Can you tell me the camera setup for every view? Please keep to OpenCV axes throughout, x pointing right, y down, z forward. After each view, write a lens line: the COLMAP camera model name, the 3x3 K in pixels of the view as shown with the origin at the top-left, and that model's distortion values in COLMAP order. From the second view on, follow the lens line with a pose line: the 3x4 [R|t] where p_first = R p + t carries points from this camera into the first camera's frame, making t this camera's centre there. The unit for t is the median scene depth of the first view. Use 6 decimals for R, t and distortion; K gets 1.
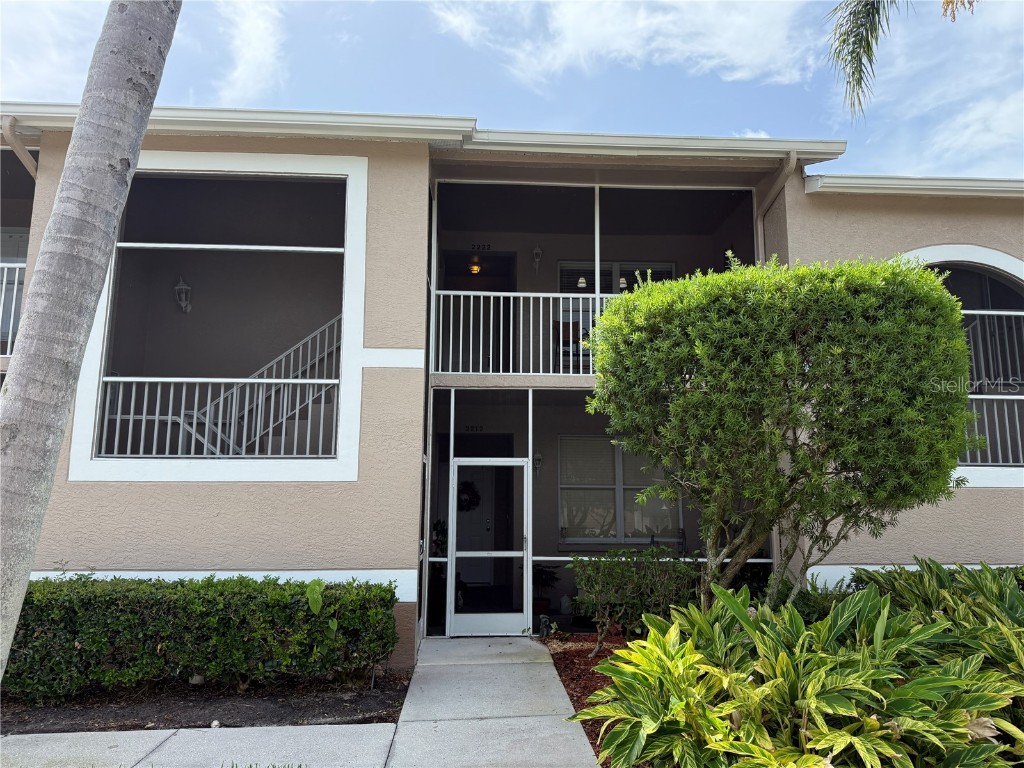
lens RADIAL K [[712.1, 0, 512.0], [0, 712.1, 384.0], [0, 0, 1]] dist [0.065217, -0.116298]
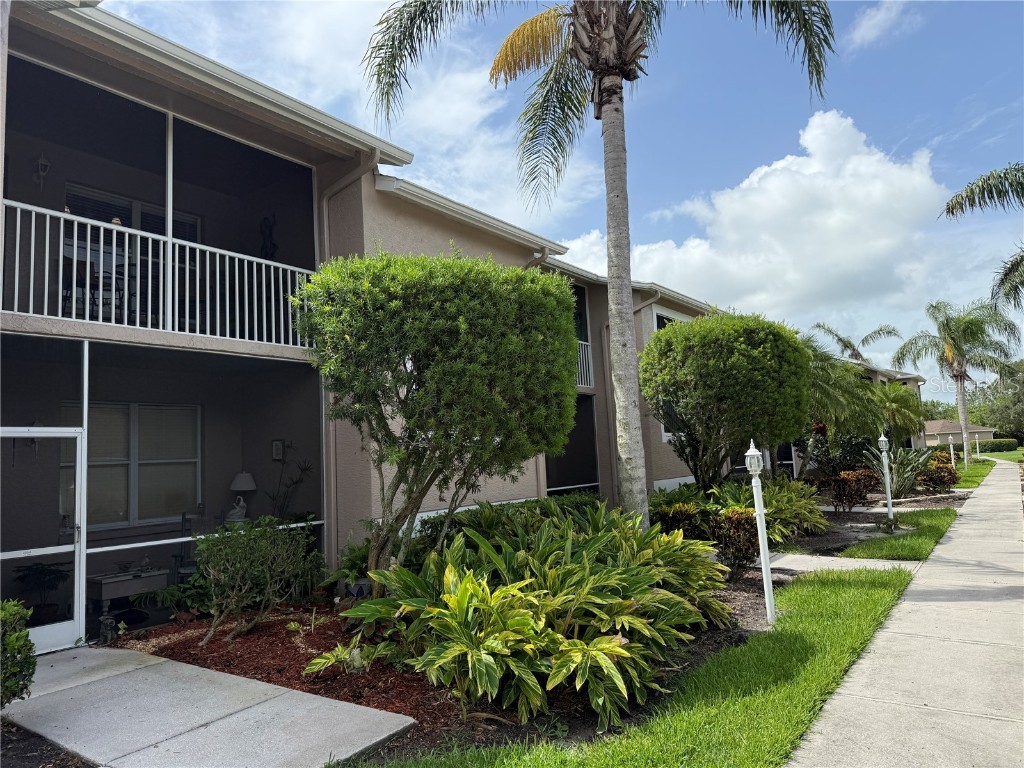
lens RADIAL K [[712.1, 0, 512.0], [0, 712.1, 384.0], [0, 0, 1]] dist [0.065217, -0.116298]
pose [[0.597752, 0.042662, 0.800545, -0.339100], [-0.068927, 0.997620, -0.001698, 0.024305], [-0.798713, -0.054164, 0.599270, 0.141924]]
